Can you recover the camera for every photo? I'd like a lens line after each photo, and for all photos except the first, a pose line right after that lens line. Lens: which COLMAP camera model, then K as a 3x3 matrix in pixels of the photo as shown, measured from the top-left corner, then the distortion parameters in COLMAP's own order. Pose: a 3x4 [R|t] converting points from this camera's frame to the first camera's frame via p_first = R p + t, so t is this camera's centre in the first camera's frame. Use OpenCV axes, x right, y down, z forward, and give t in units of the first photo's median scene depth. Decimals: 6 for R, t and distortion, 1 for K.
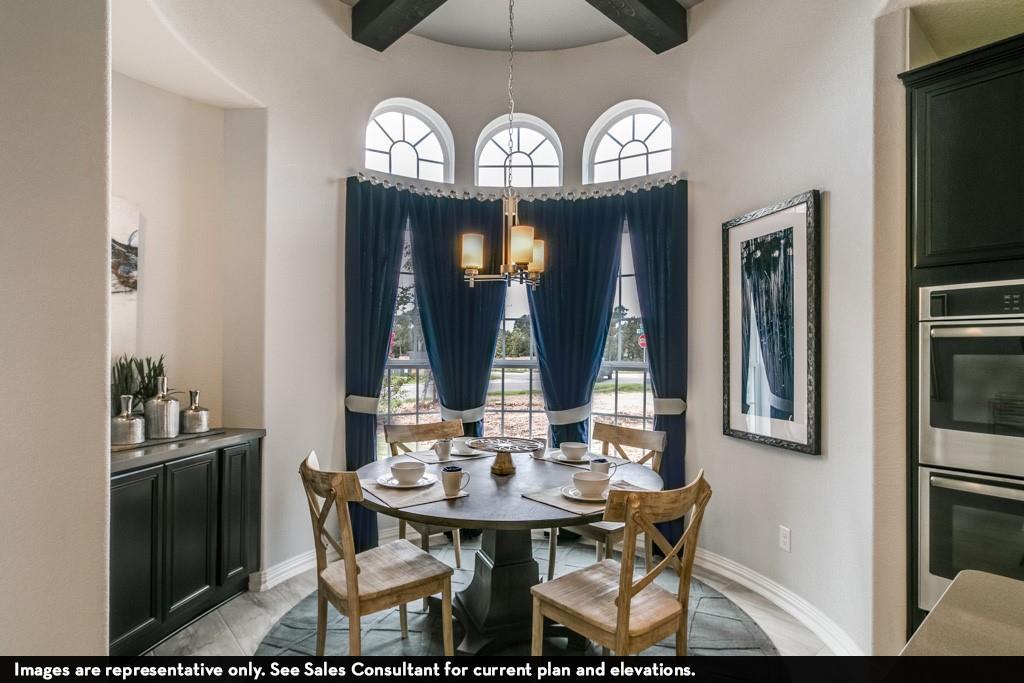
lens RADIAL K [[513.8, 0, 515.8], [0, 513.8, 353.9], [0, 0, 1]] dist [0.001203, 0.000150]
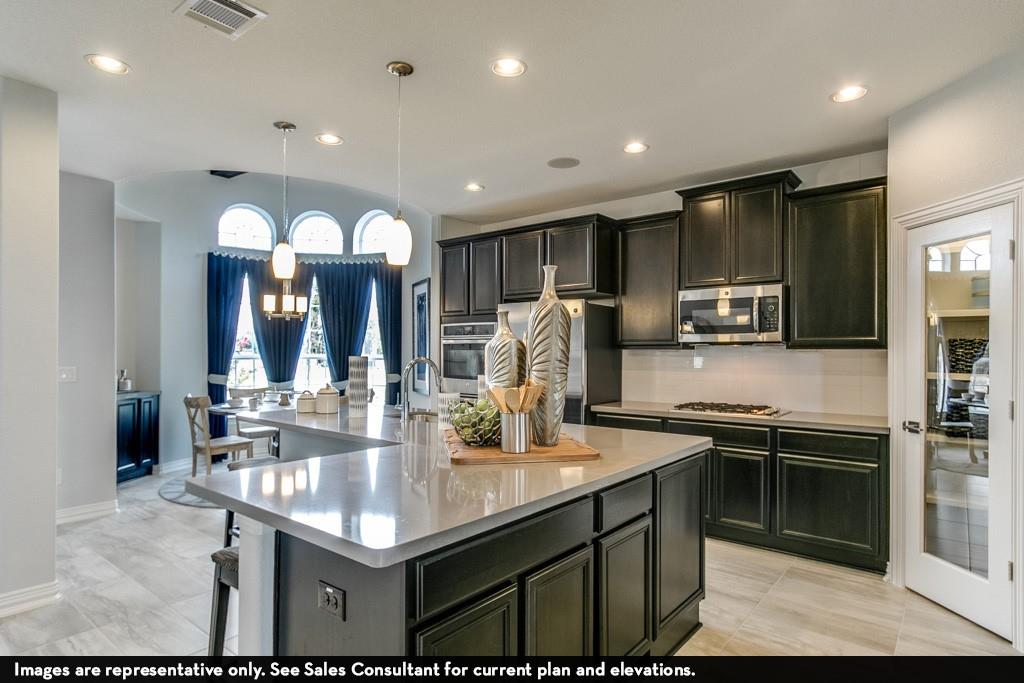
lens RADIAL K [[523.1, 0, 512.0], [0, 523.1, 348.1], [0, 0, 1]] dist [-0.001832, -0.000107]
pose [[0.982096, -0.005469, 0.188300, 0.458101], [0.005453, 0.999985, 0.000603, -0.005889], [-0.188301, 0.000434, 0.982111, -1.228885]]
